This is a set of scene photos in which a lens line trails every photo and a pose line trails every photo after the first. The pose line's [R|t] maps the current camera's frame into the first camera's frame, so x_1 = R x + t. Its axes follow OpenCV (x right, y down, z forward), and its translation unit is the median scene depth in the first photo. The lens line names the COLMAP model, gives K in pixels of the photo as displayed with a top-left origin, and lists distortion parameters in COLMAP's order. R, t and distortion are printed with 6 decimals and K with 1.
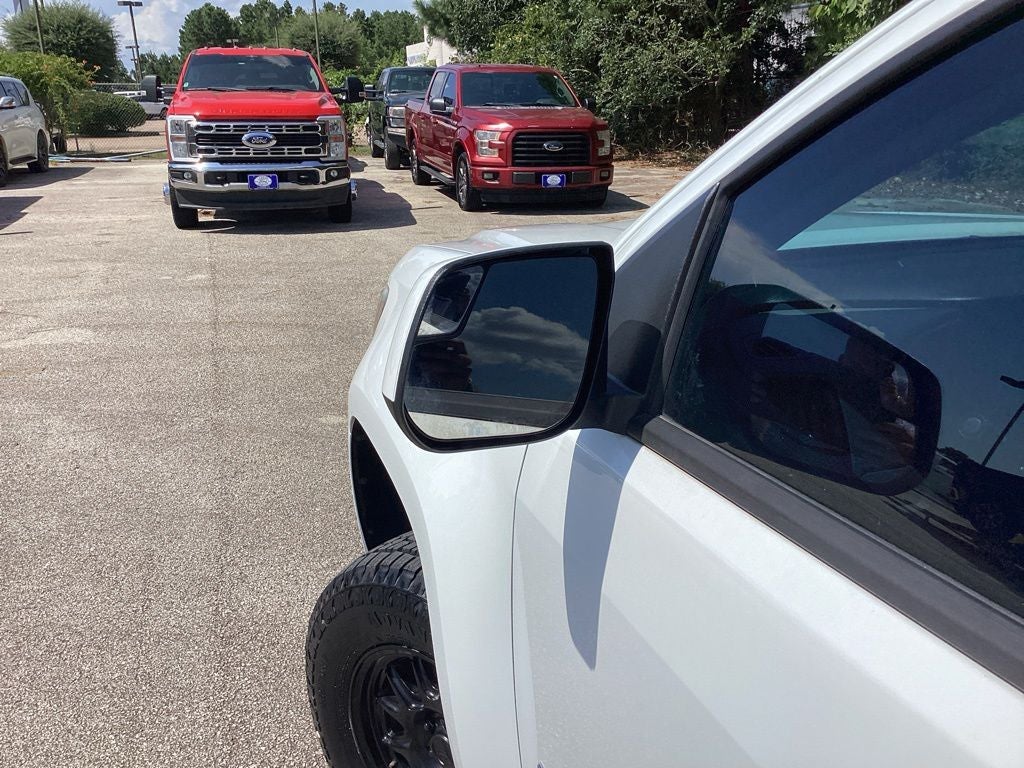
lens RADIAL K [[926.9, 0, 512.0], [0, 926.9, 384.0], [0, 0, 1]] dist [0.075790, -0.136900]
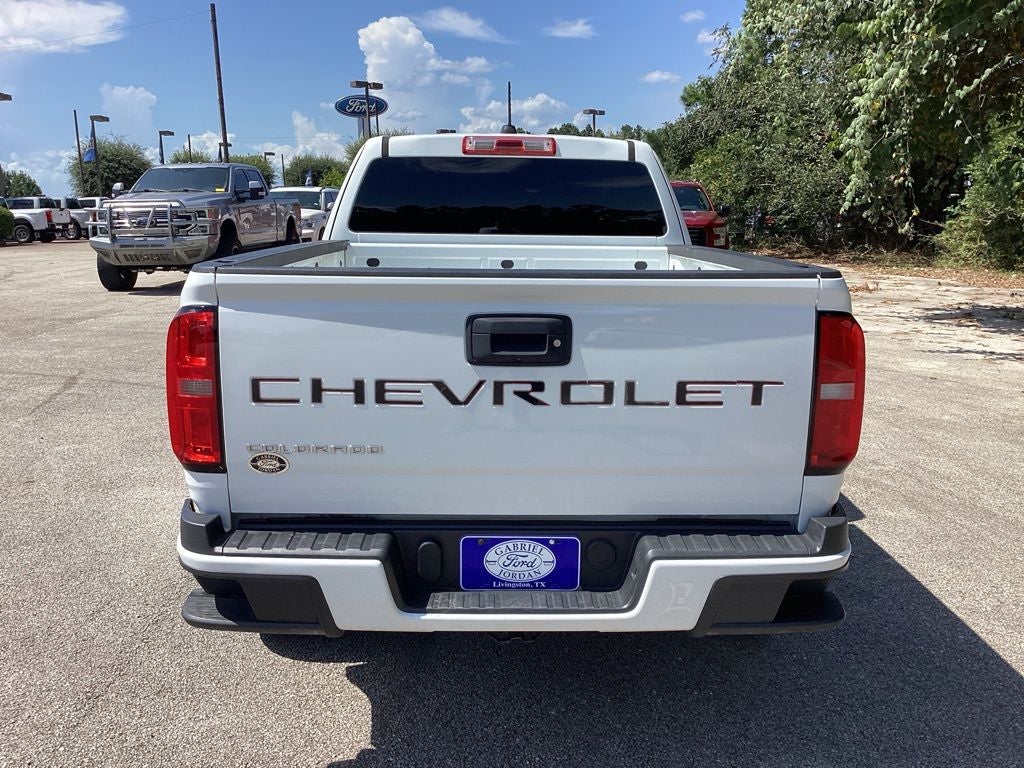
lens RADIAL K [[935.1, 0, 512.4], [0, 935.1, 354.0], [0, 0, 1]] dist [0.086972, -0.127936]
pose [[0.953654, 0.055537, -0.295735, 0.141181], [-0.098096, 0.986508, -0.131072, 0.073400], [0.284465, 0.154008, 0.946235, -0.217151]]
